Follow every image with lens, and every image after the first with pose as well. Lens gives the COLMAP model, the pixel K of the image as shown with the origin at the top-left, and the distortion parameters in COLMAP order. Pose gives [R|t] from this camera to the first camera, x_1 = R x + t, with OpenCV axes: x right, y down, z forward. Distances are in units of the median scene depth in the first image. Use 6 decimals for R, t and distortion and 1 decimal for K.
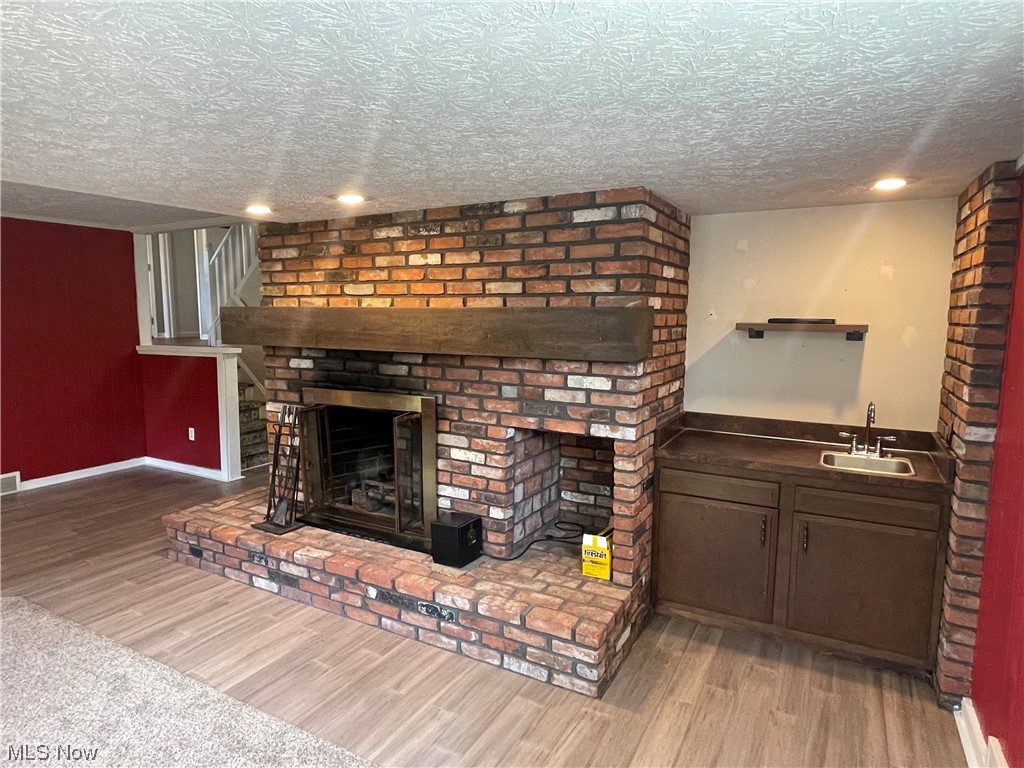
lens RADIAL K [[599.0, 0, 512.0], [0, 599.0, 384.0], [0, 0, 1]] dist [0.004749, -0.002213]
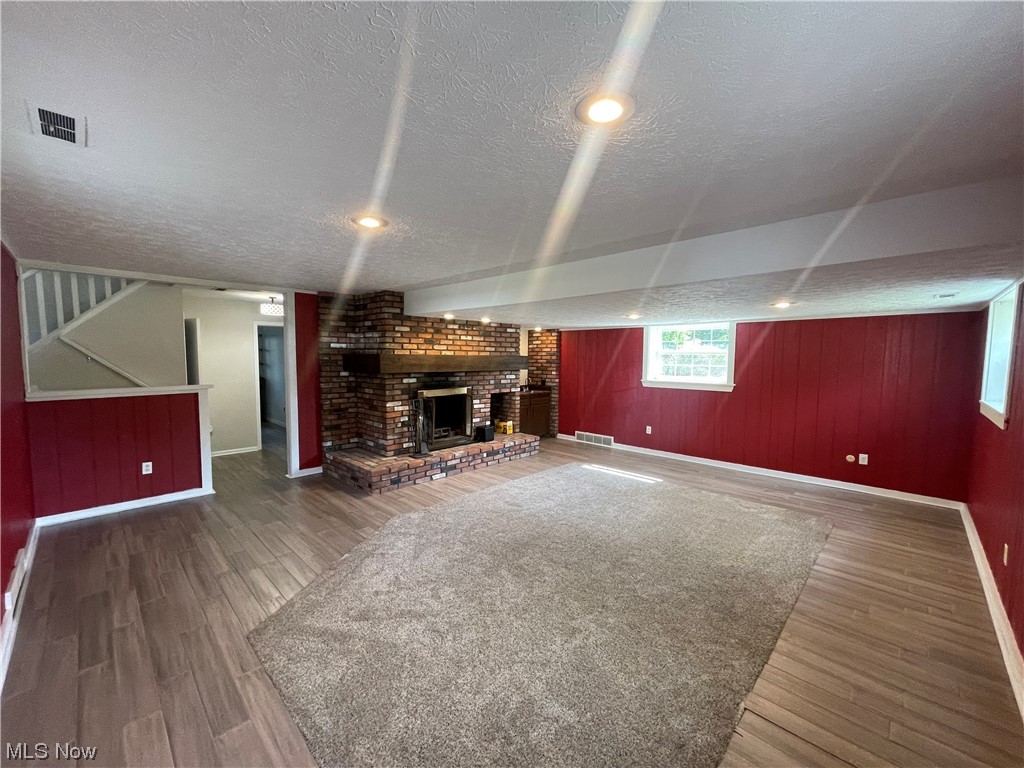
lens RADIAL K [[411.1, 0, 509.3], [0, 411.1, 385.6], [0, 0, 1]] dist [-0.012353, 0.006407]
pose [[0.264020, -0.071334, 0.961876, -1.986698], [0.104107, 0.993543, 0.045107, -0.054442], [-0.958882, 0.088229, 0.269741, 0.321296]]
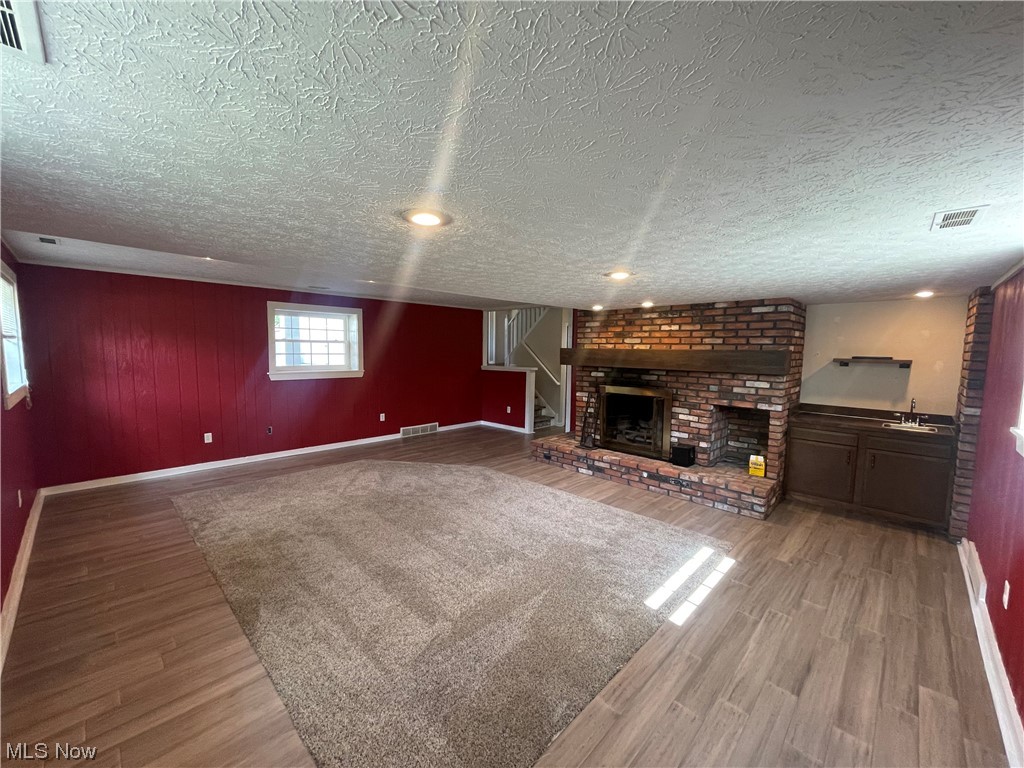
lens RADIAL K [[411.1, 0, 509.3], [0, 411.1, 385.6], [0, 0, 1]] dist [-0.012353, 0.006407]
pose [[0.963834, 0.031740, -0.264607, -0.316361], [-0.039964, 0.998869, -0.025755, 0.069463], [0.263490, 0.035398, 0.964012, -0.621696]]
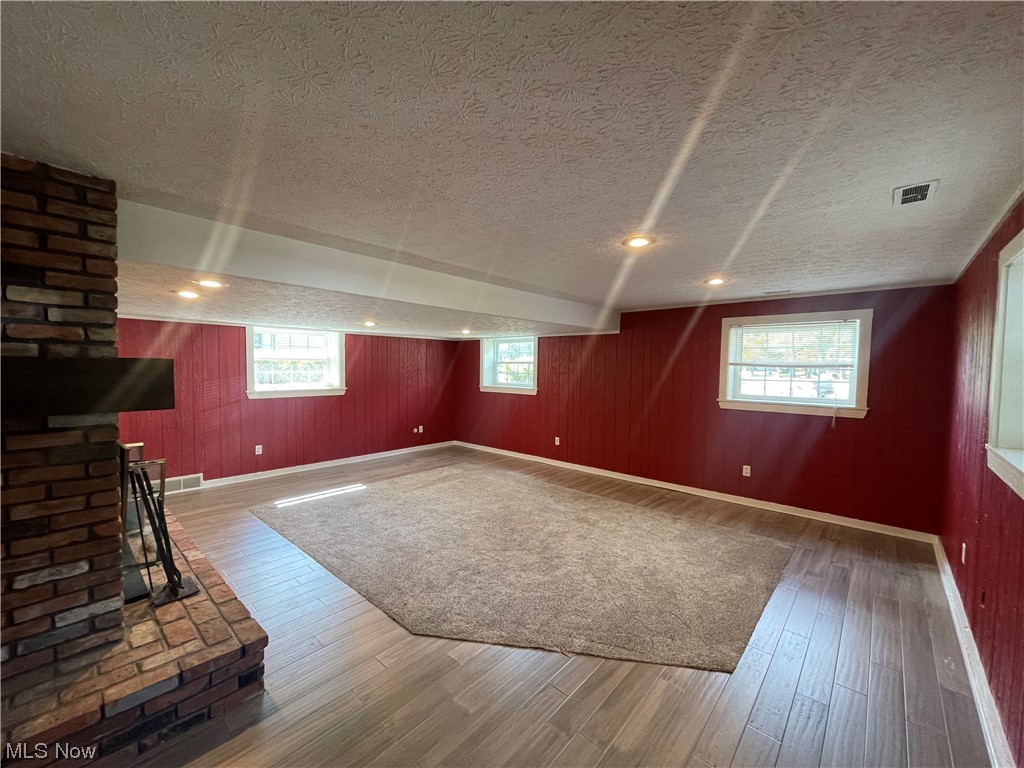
lens RADIAL K [[411.1, 0, 509.3], [0, 411.1, 385.6], [0, 0, 1]] dist [-0.012353, 0.006407]
pose [[-0.971278, -0.022149, 0.236915, -1.223318], [0.015859, 0.987419, 0.157328, -0.198473], [-0.237419, 0.156566, -0.958707, 1.665482]]
